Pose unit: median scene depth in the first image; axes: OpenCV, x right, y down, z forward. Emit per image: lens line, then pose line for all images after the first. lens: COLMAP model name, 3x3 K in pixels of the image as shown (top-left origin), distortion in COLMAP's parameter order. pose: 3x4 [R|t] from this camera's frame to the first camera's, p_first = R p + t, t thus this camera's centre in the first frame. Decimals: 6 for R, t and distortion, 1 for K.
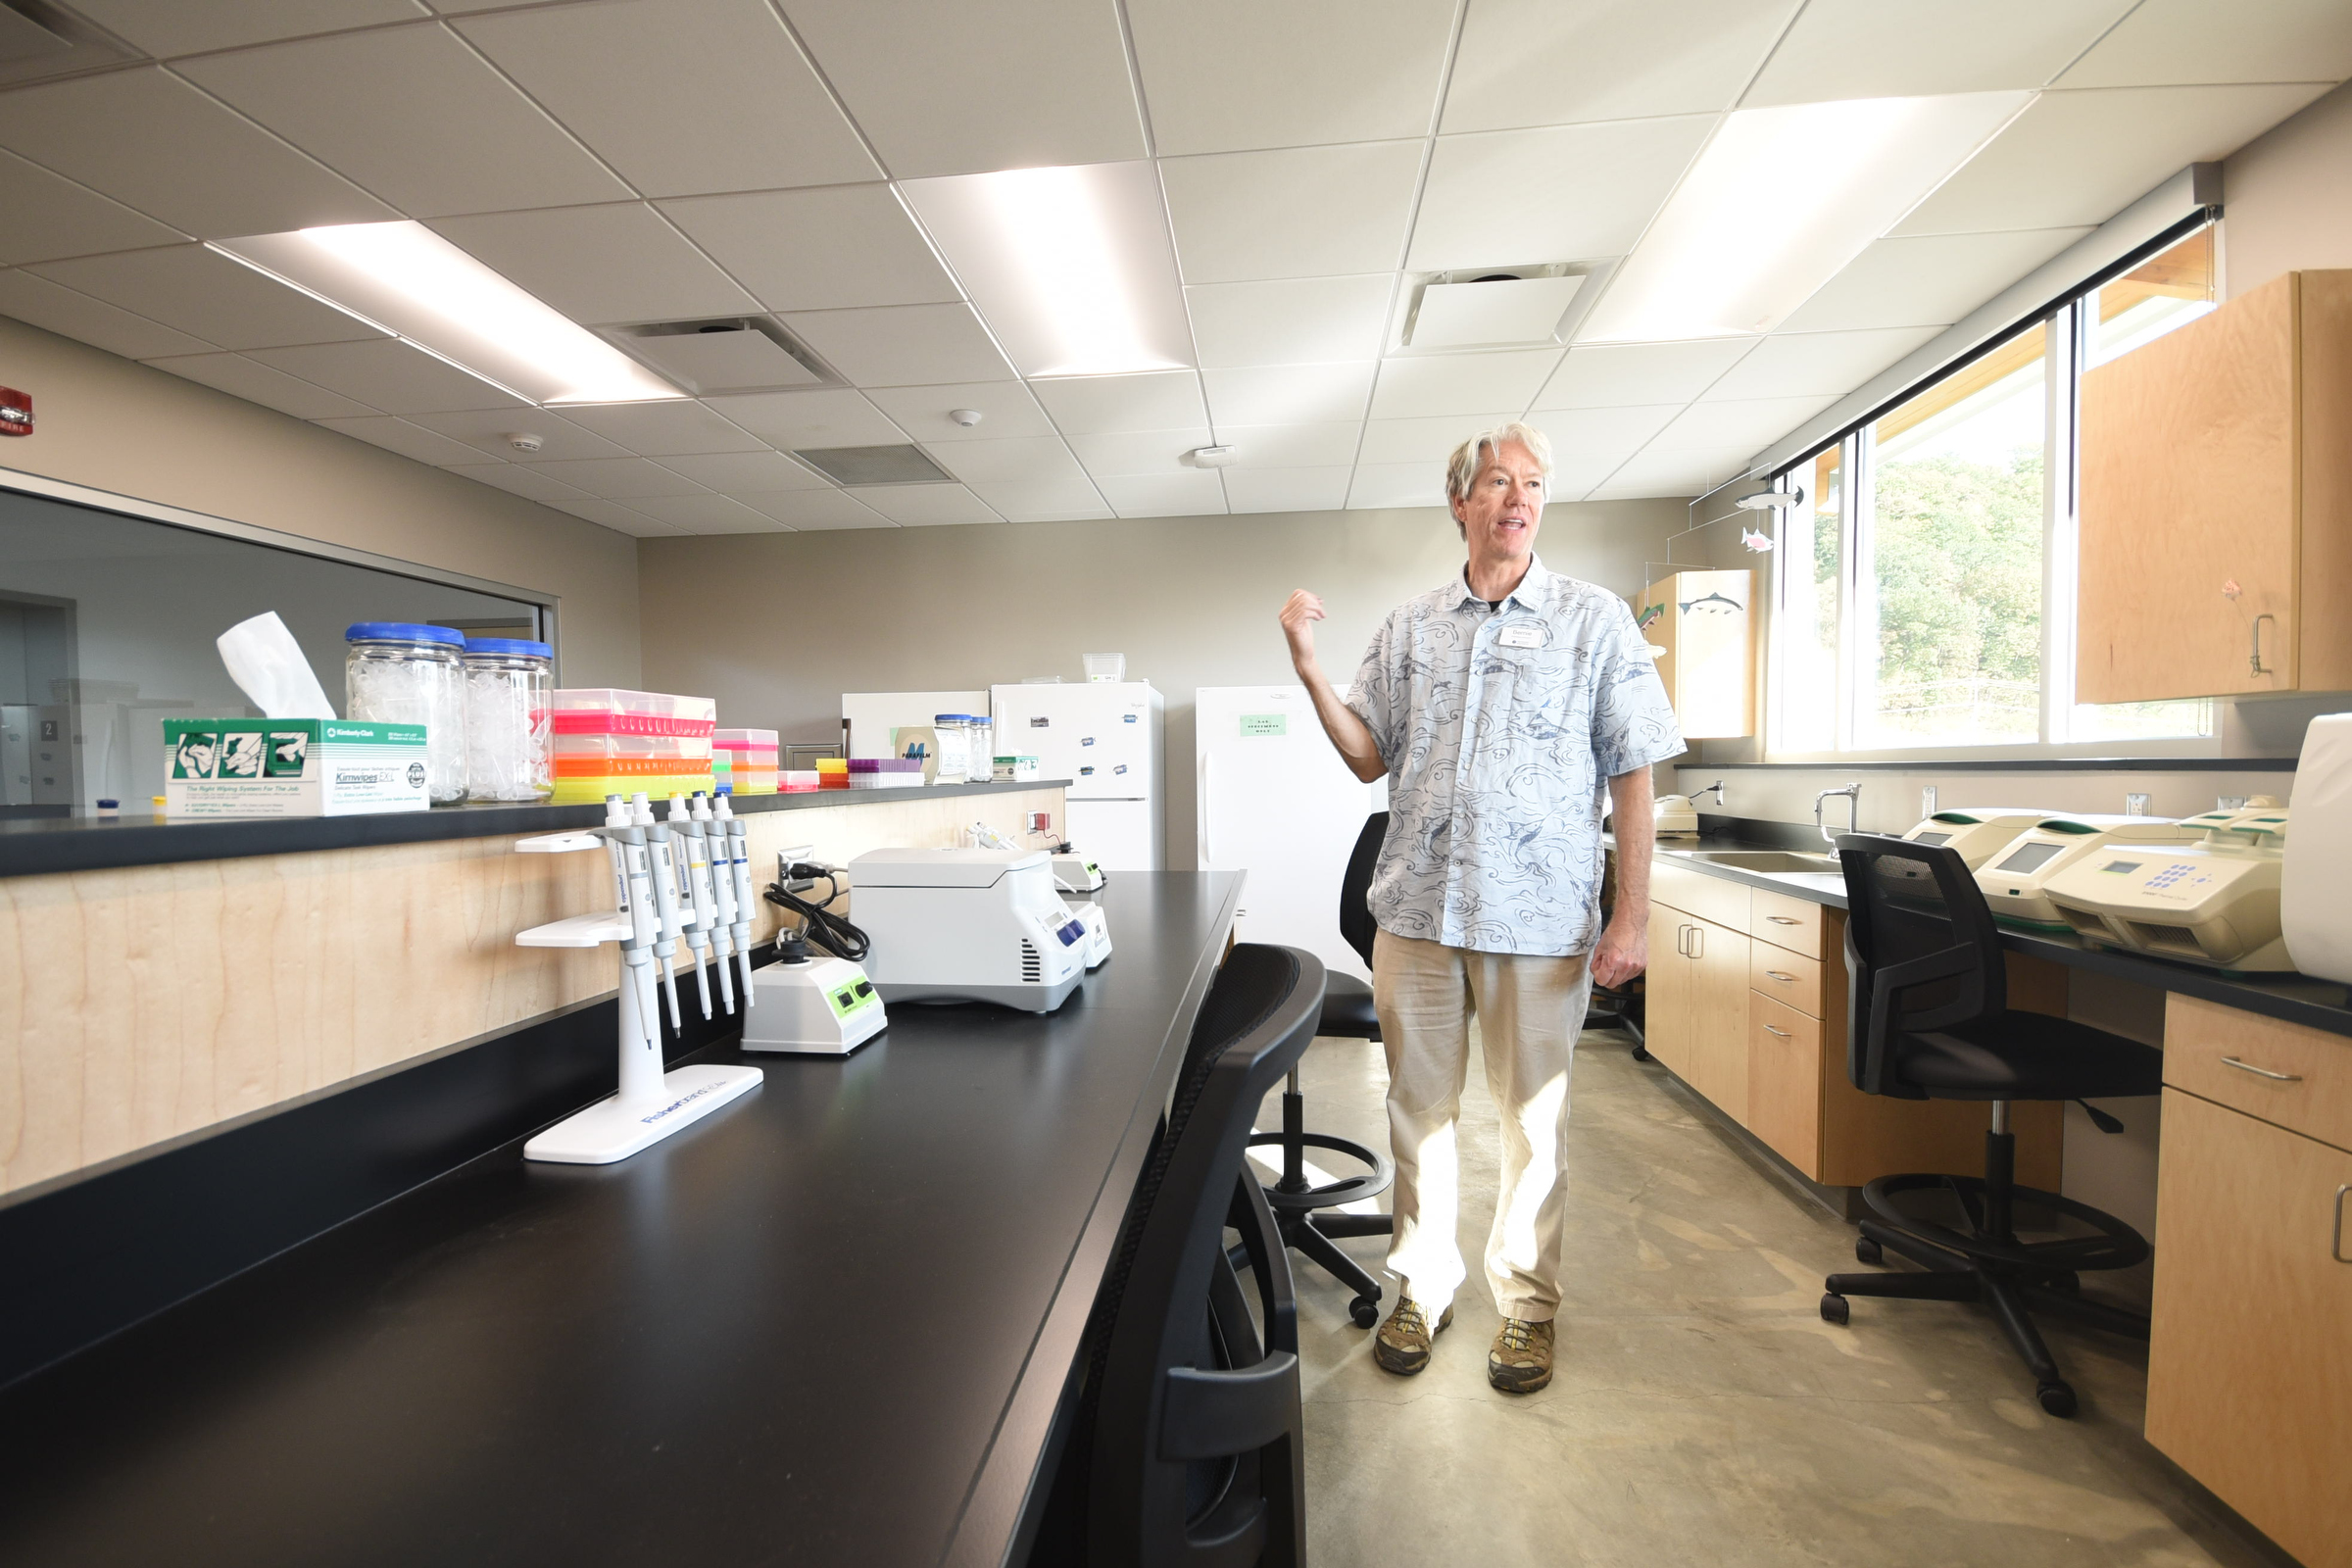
lens RADIAL K [[1017.8, 0, 1174.9], [0, 1017.8, 782.2], [0, 0, 1]] dist [-0.001315, -0.001523]
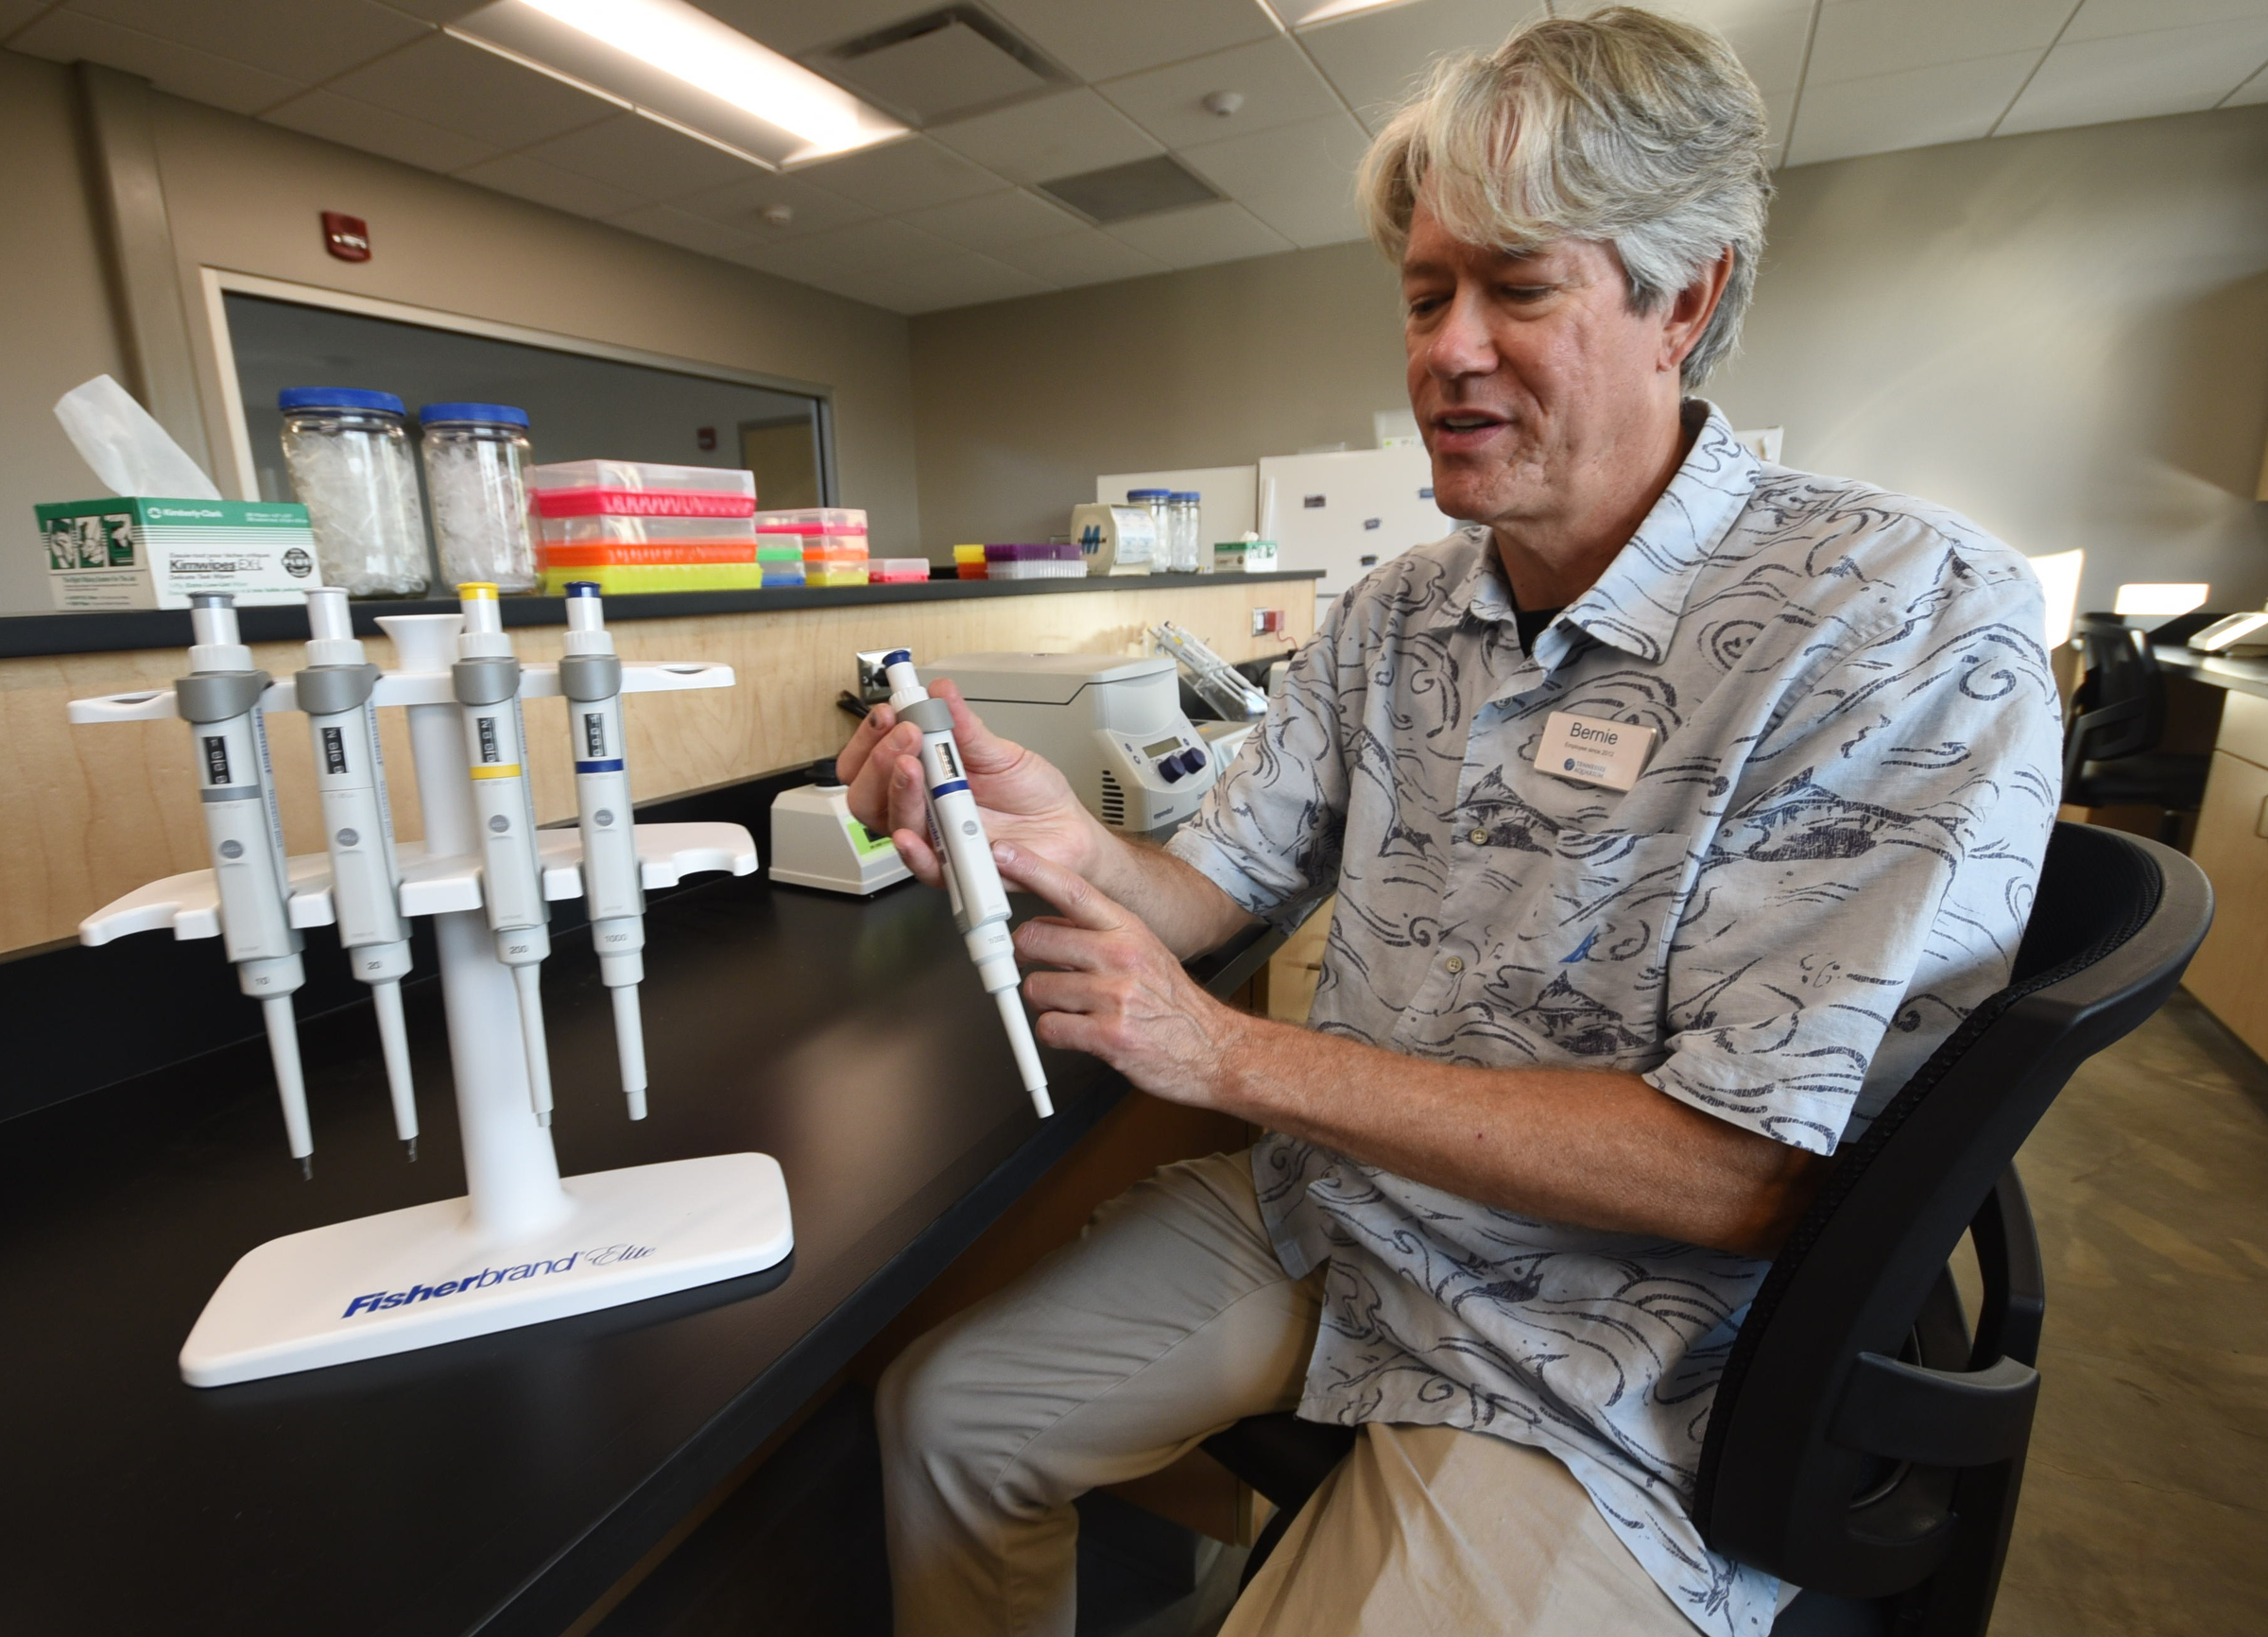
lens RADIAL K [[1026.4, 0, 1124.2], [0, 1026.4, 828.1], [0, 0, 1]] dist [-0.003621, -0.001825]
pose [[0.916983, 0.087325, -0.389252, 0.125270], [0.006723, 0.972226, 0.233948, 0.006176], [0.398871, -0.217143, 0.890927, 0.196935]]
